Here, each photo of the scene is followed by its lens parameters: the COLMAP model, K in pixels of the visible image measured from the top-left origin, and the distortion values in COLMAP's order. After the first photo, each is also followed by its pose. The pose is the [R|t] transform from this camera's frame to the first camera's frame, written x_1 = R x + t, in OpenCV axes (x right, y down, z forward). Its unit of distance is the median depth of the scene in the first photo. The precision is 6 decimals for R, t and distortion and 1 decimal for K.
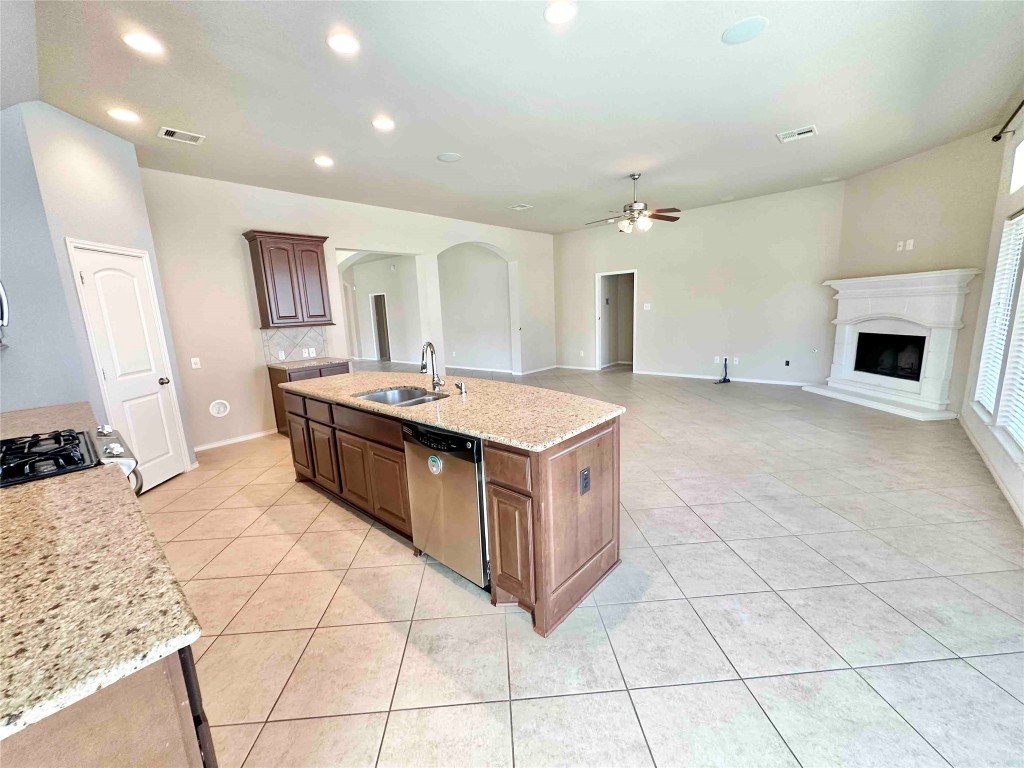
lens RADIAL K [[409.8, 0, 512.0], [0, 409.8, 384.0], [0, 0, 1]] dist [-0.000720, 0.000150]
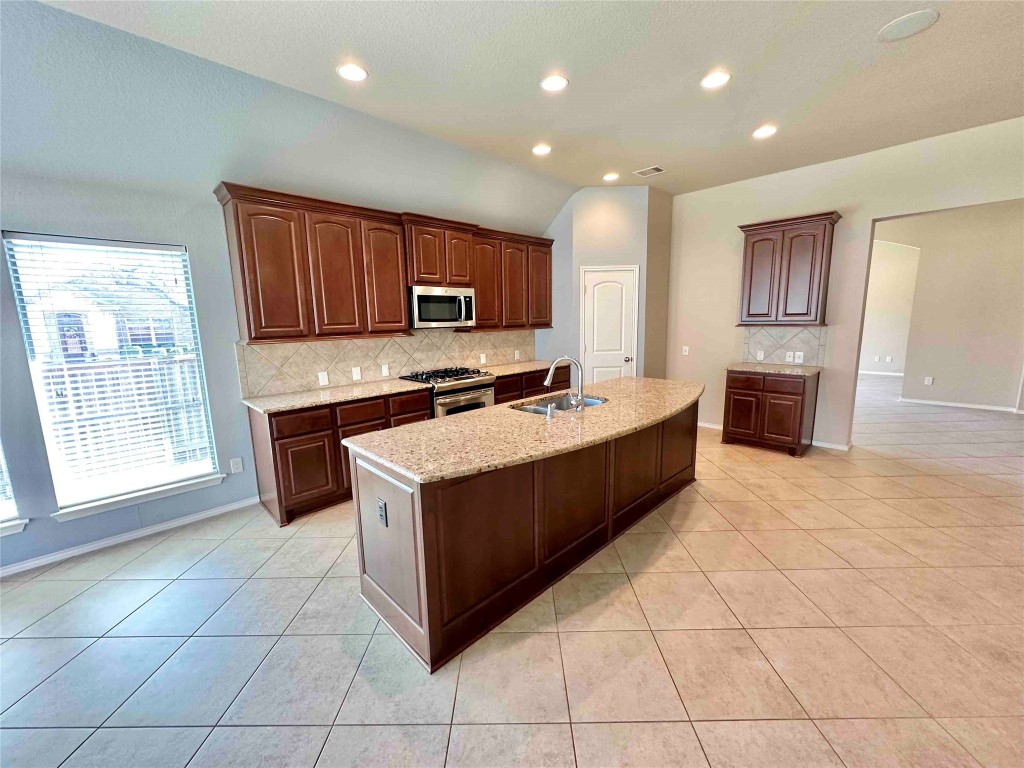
lens RADIAL K [[409.8, 0, 512.0], [0, 409.8, 384.0], [0, 0, 1]] dist [-0.000720, 0.000150]
pose [[-0.066314, 0.208728, -0.975723, 0.418753], [-0.157099, 0.963495, 0.216789, -0.127018], [0.985354, 0.167662, -0.031102, 0.513277]]
